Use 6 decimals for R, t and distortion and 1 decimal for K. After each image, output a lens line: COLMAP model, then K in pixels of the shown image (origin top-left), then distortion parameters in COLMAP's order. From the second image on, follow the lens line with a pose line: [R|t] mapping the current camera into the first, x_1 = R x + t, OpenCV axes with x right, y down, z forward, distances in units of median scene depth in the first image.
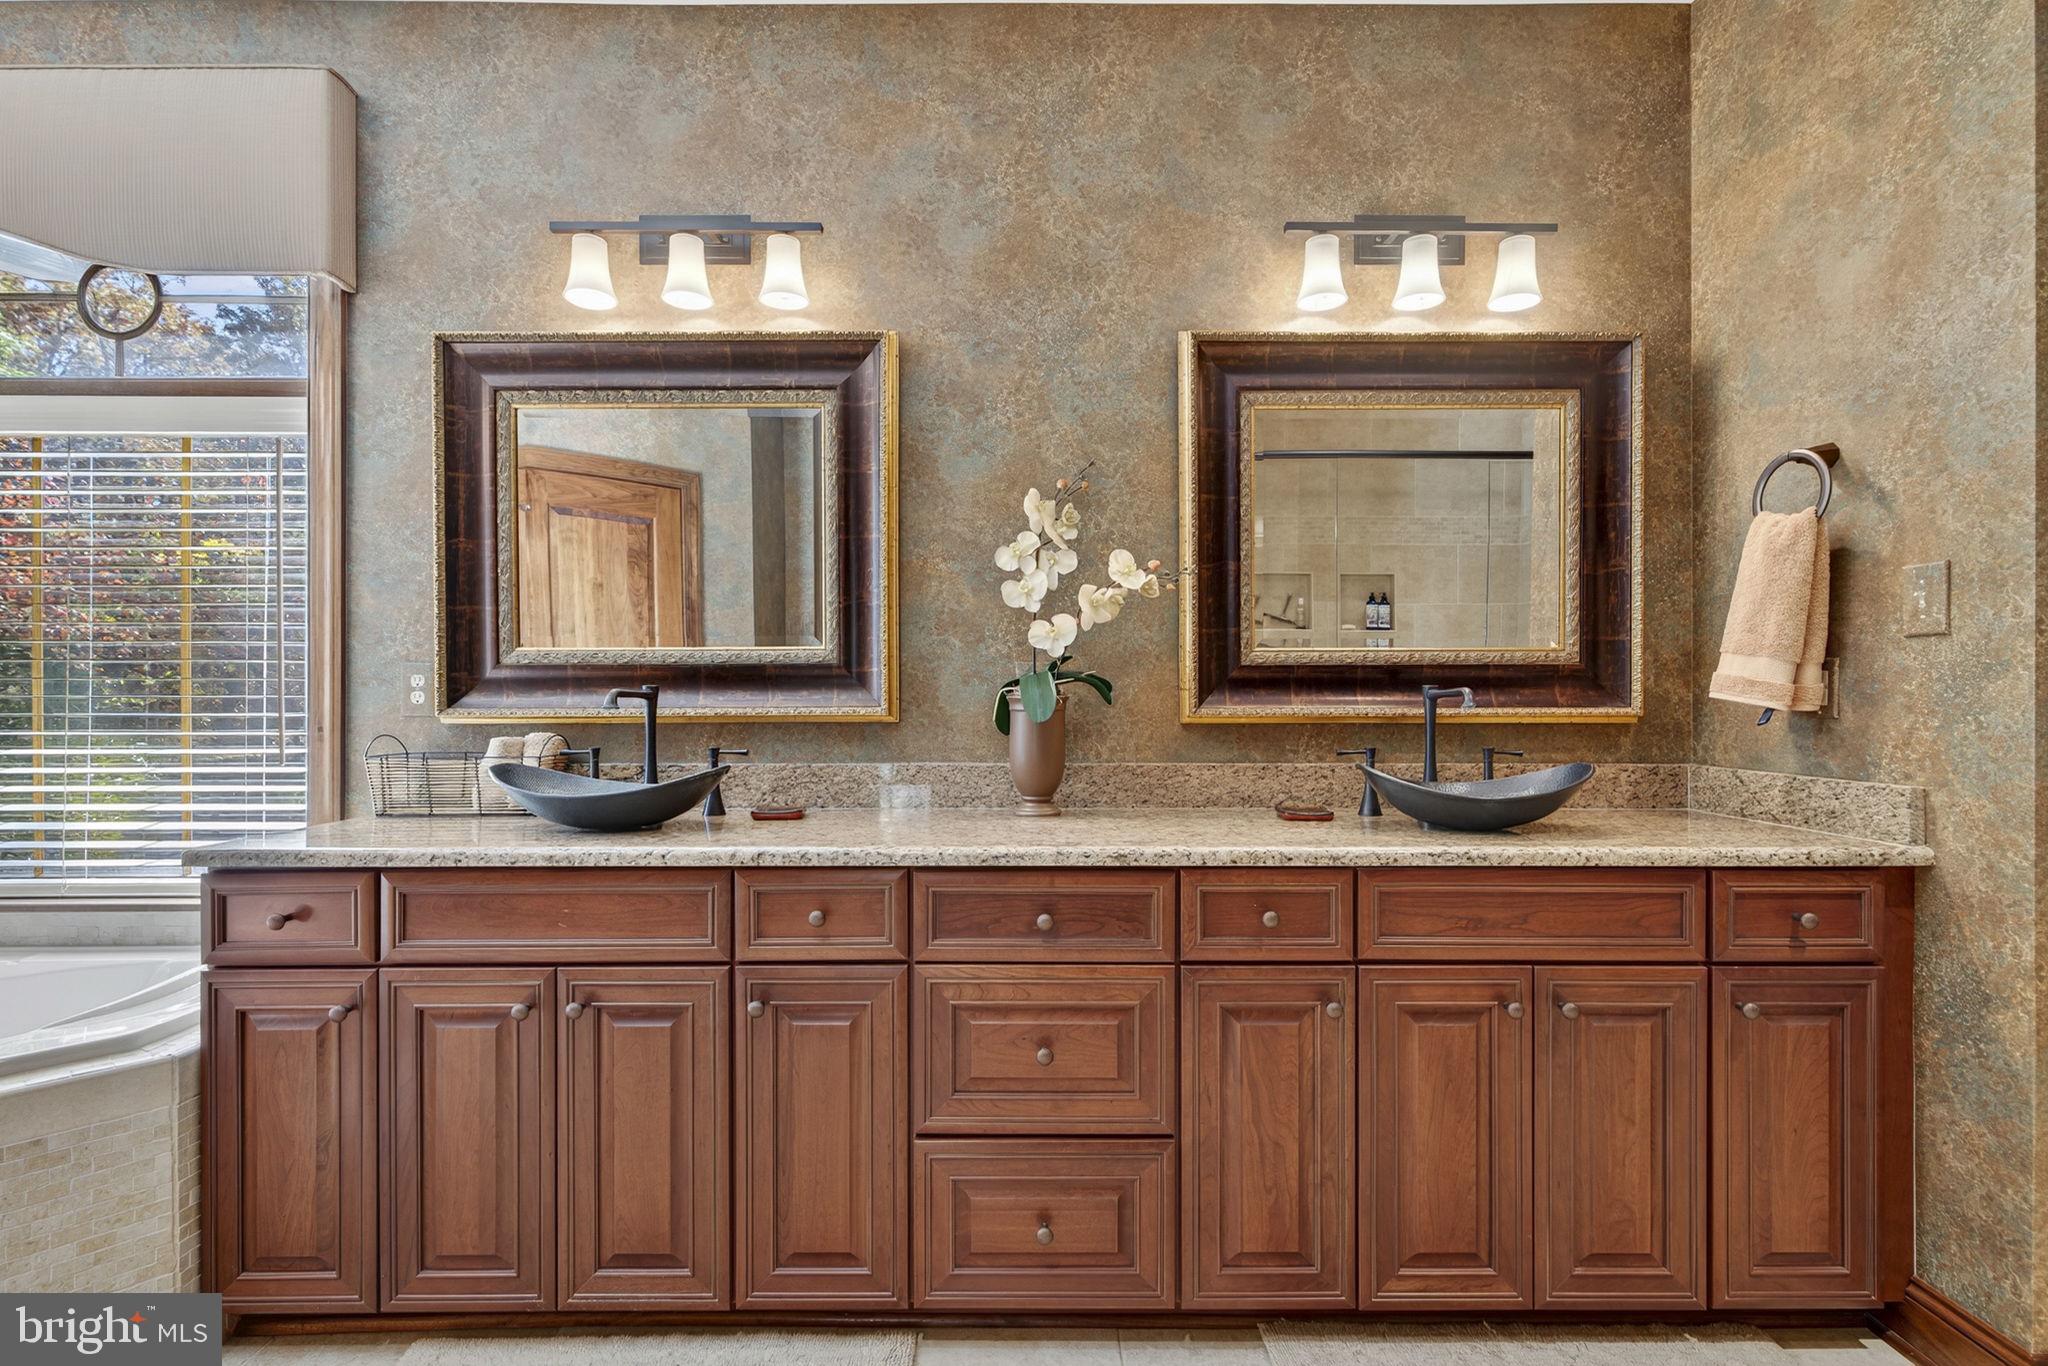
lens RADIAL K [[920.4, 0, 1020.8], [0, 920.4, 689.1], [0, 0, 1]] dist [-0.000851, 0.000348]
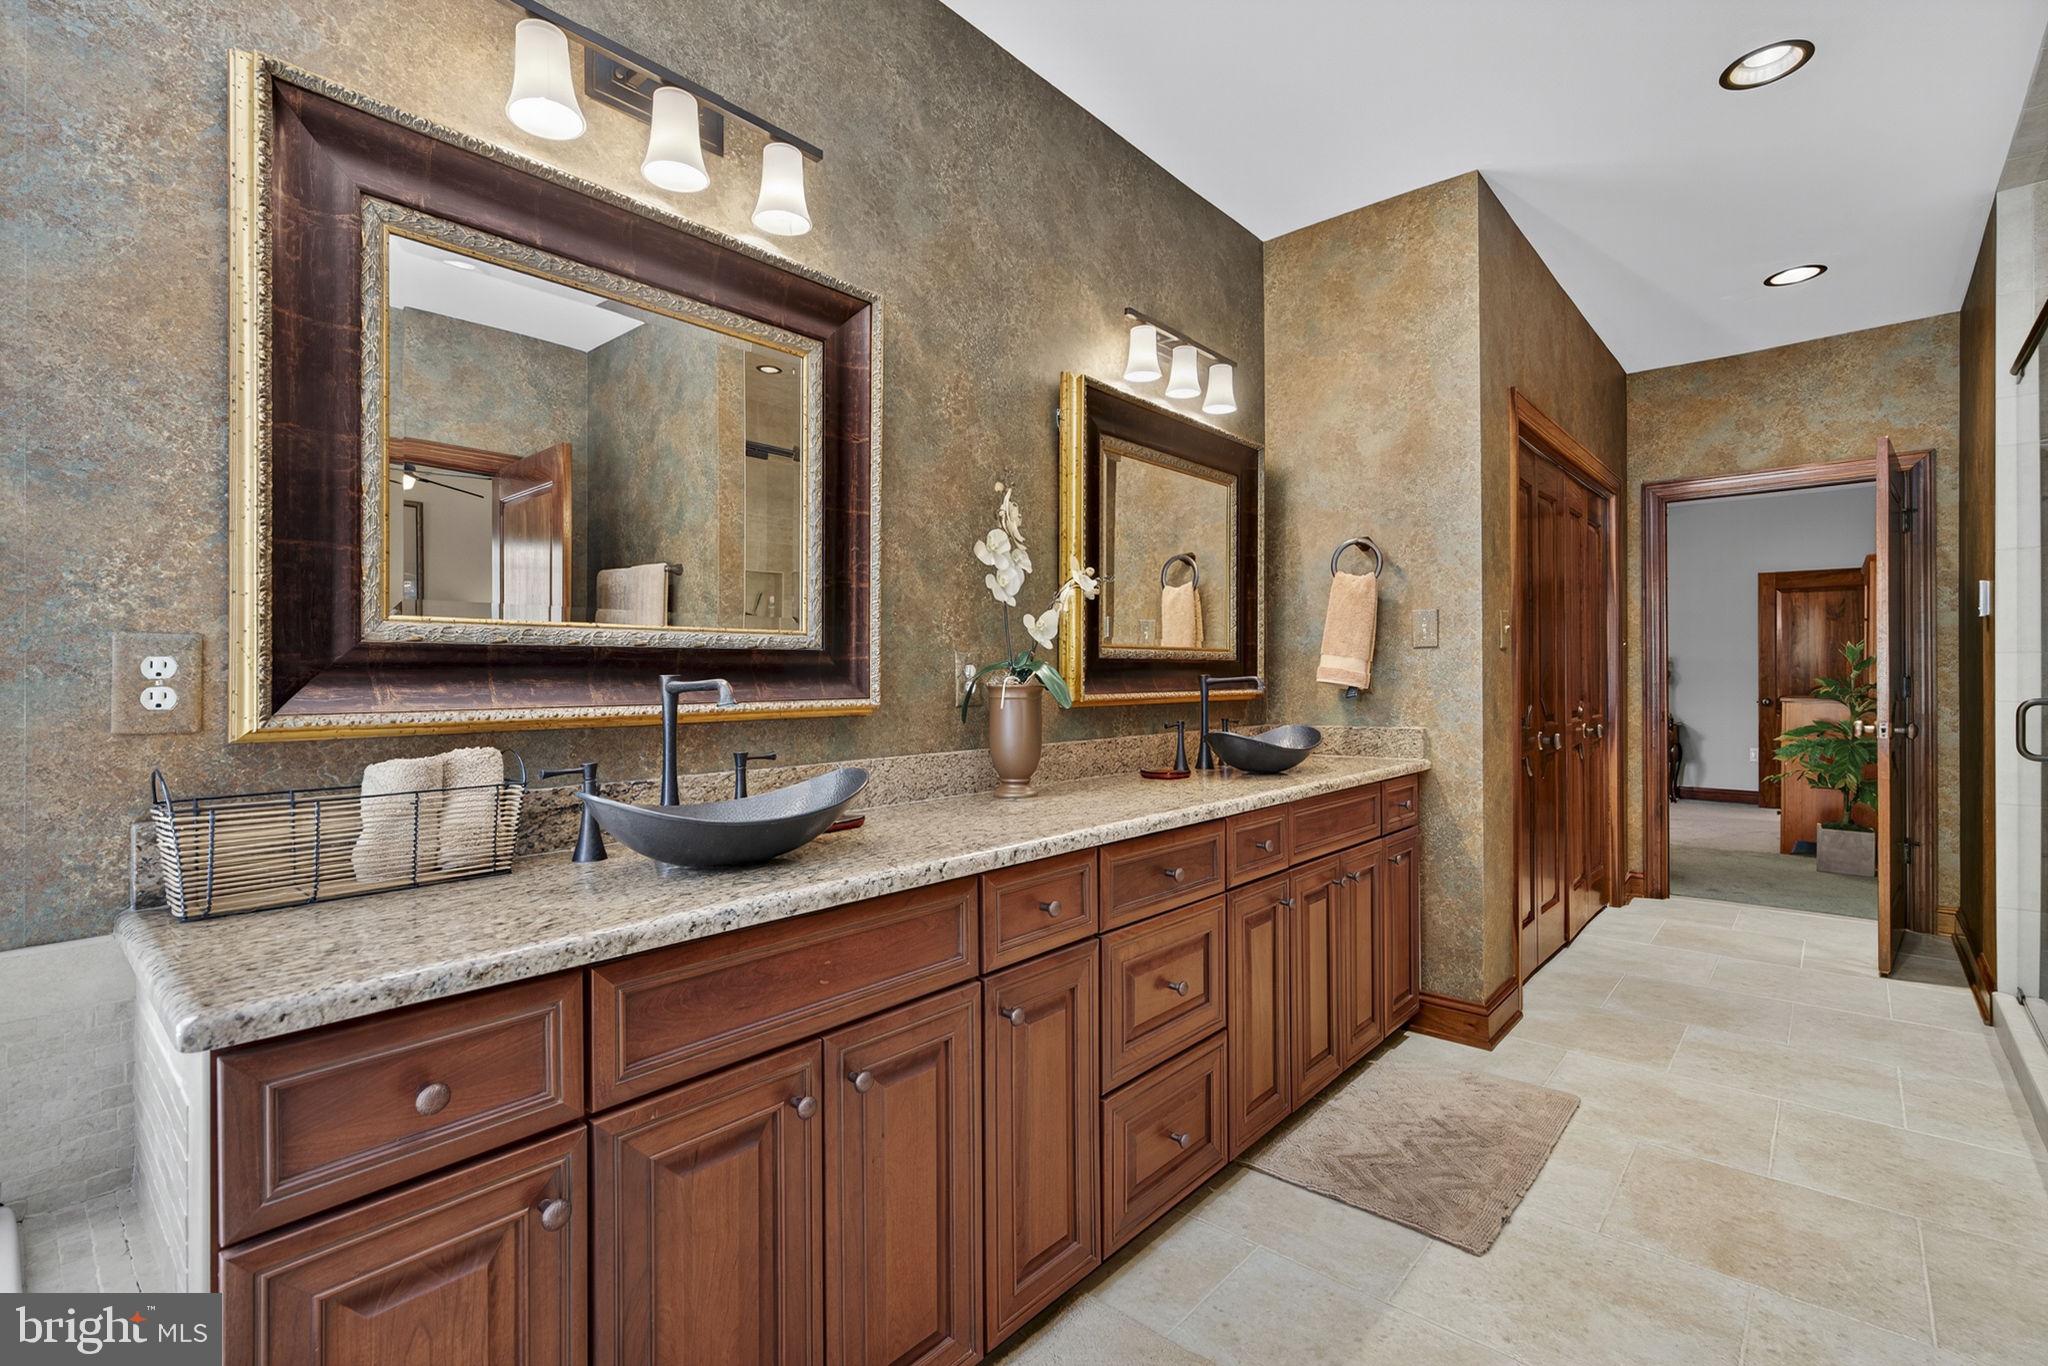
lens RADIAL K [[920.9, 0, 1028.0], [0, 920.9, 671.6], [0, 0, 1]] dist [0.001551, -0.000163]
pose [[0.664542, 0.001837, 0.747248, -0.743062], [0.006961, 0.999938, -0.008649, 0.001446], [-0.747218, 0.010949, 0.664488, 0.269934]]
